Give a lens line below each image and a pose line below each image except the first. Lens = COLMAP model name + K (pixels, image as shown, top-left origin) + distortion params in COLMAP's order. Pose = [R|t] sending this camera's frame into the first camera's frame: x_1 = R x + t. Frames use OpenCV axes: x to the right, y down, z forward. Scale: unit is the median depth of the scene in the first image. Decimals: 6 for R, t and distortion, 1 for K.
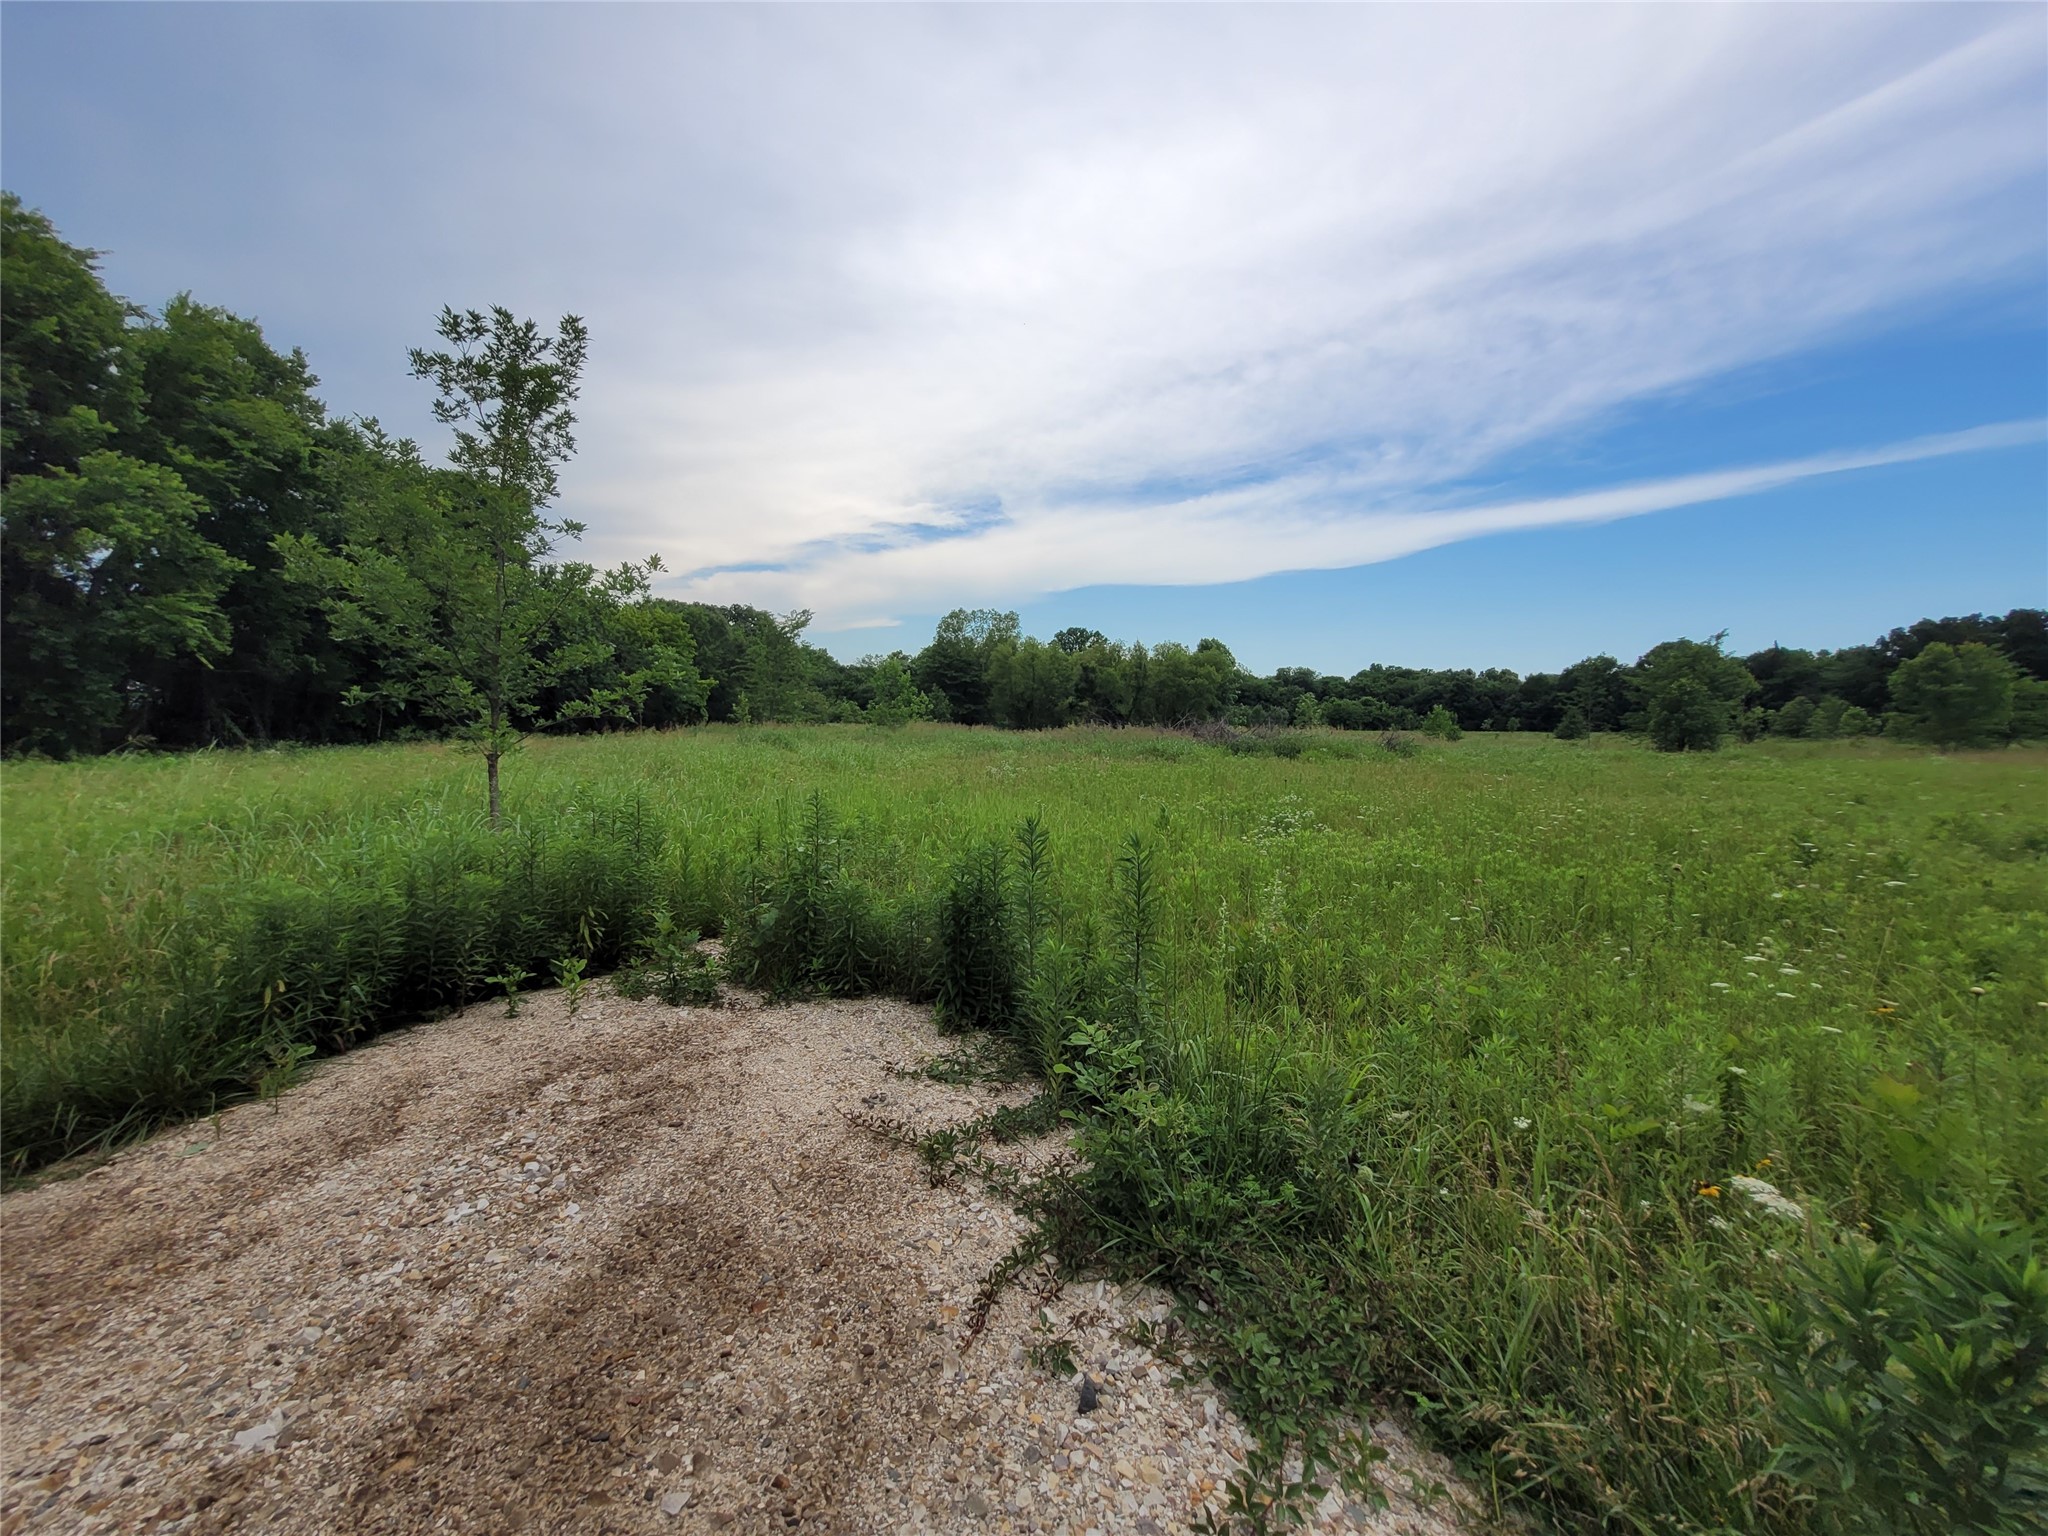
lens RADIAL K [[800.2, 0, 1025.2], [0, 800.2, 756.6], [0, 0, 1]] dist [0.001191, -0.000904]
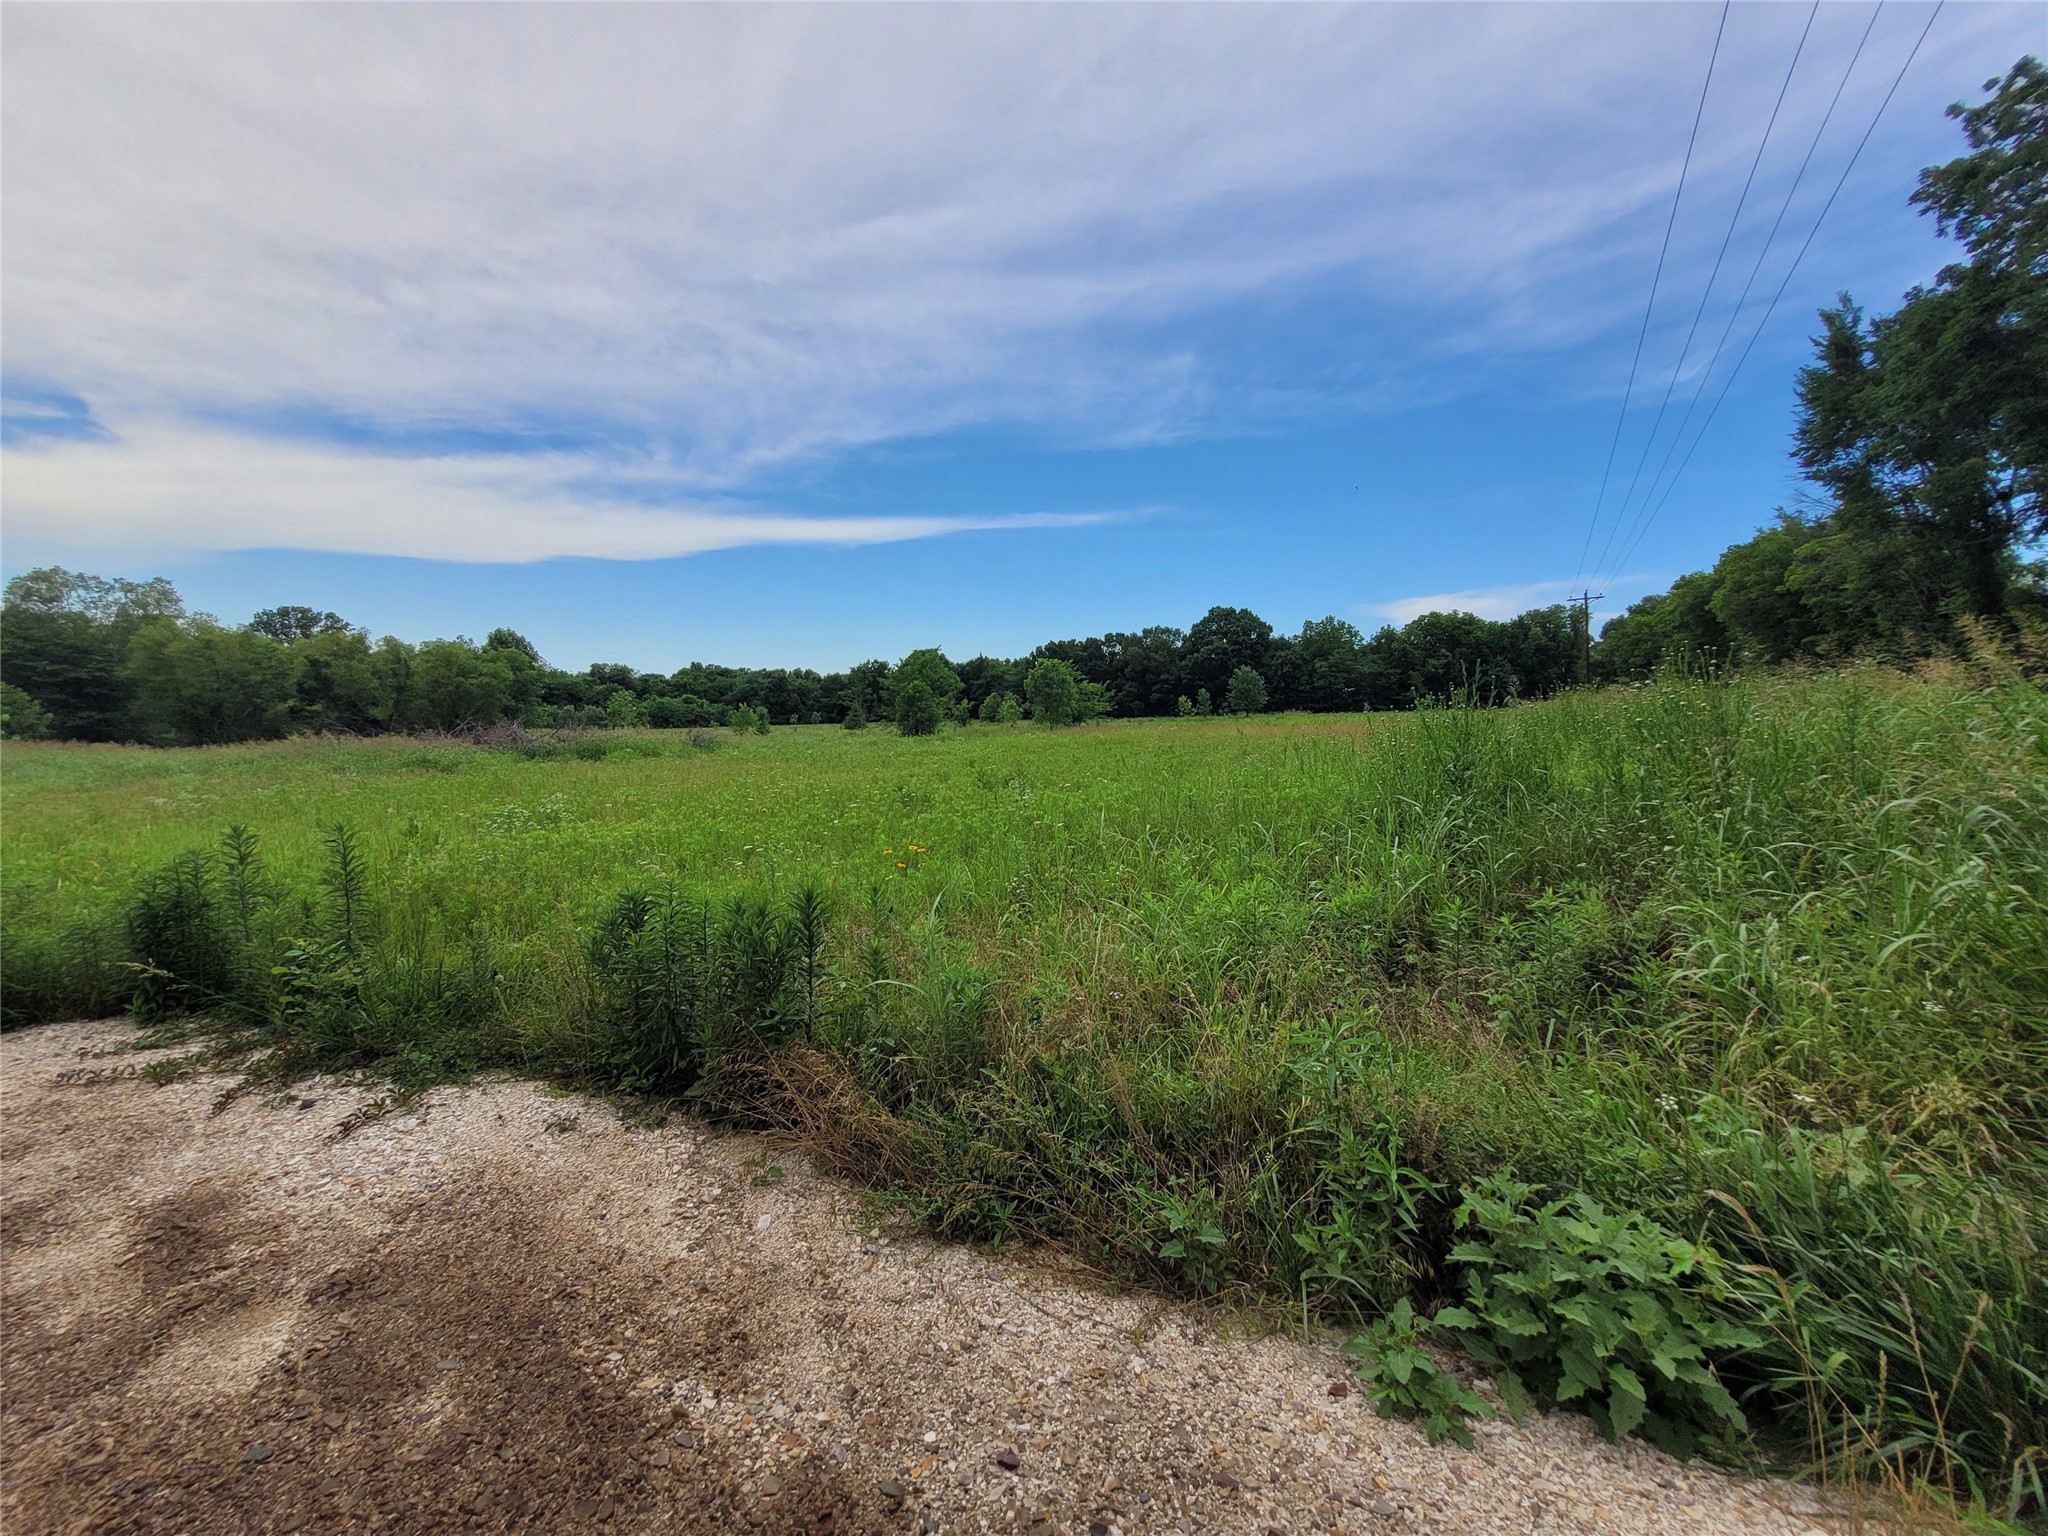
lens RADIAL K [[800.2, 0, 1027.0], [0, 800.2, 754.7], [0, 0, 1]] dist [0.001191, -0.000904]
pose [[0.698601, -0.059845, 0.713005, -0.005344], [0.058957, 0.997922, 0.025993, 0.003657], [-0.713079, 0.023878, 0.700677, -0.291226]]
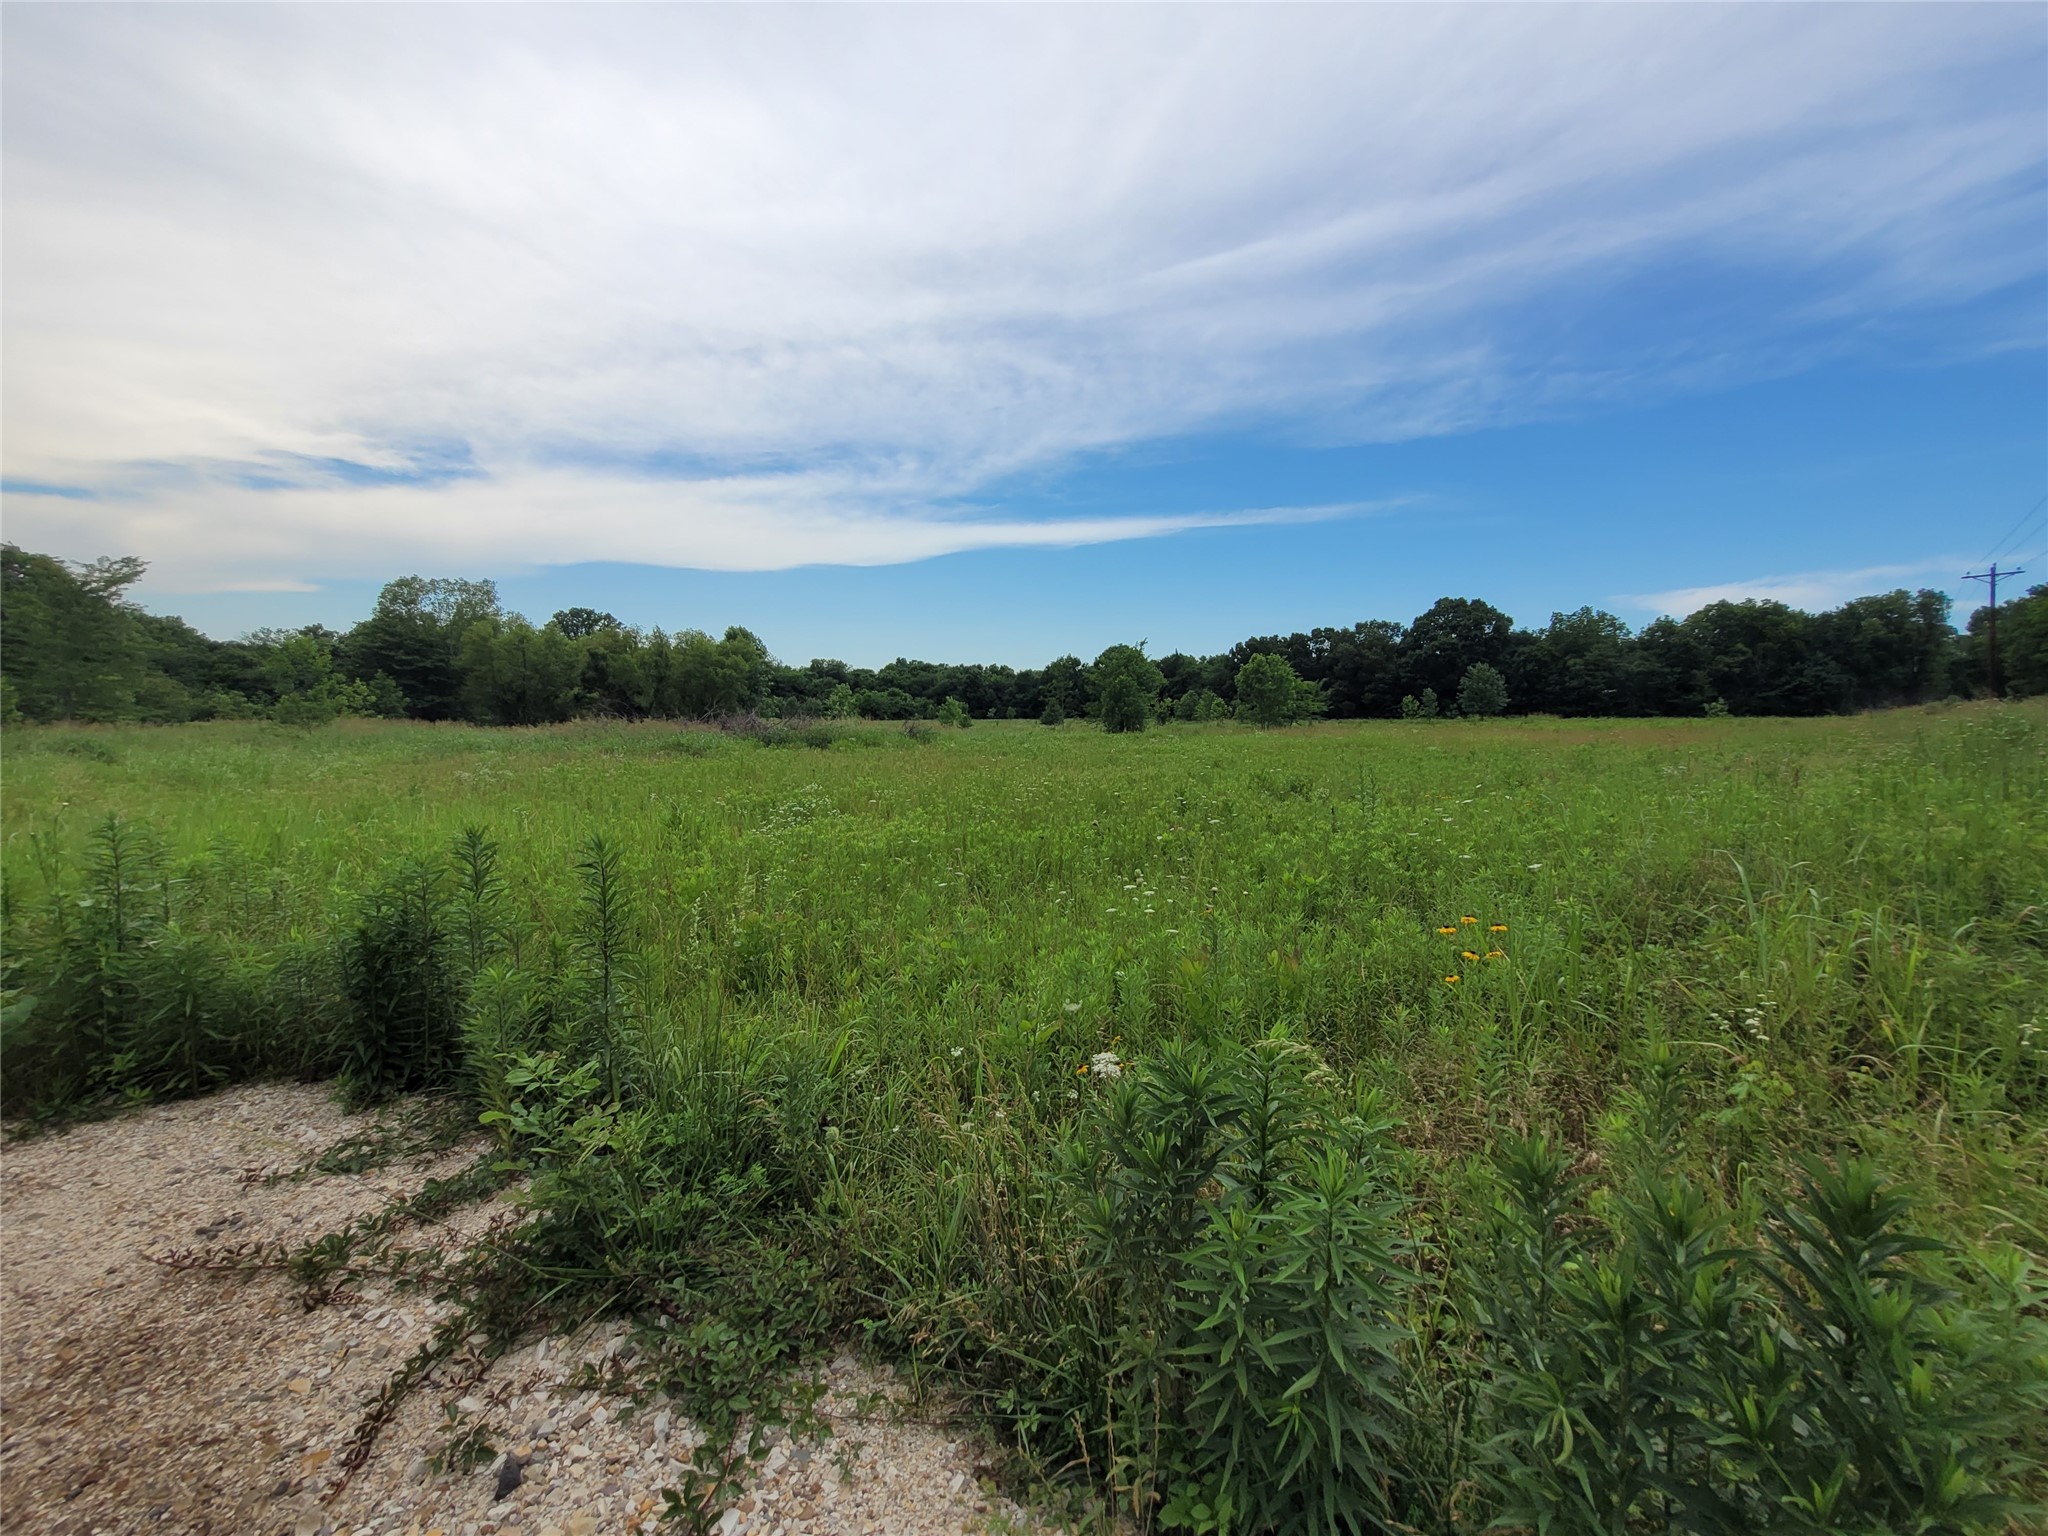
lens RADIAL K [[800.2, 0, 1024.8], [0, 800.2, 757.4], [0, 0, 1]] dist [0.001191, -0.000904]
pose [[0.845686, -0.040340, 0.532154, 0.022360], [0.034157, 0.999186, 0.021462, 0.001277], [-0.532587, 0.000027, 0.846376, -0.009213]]
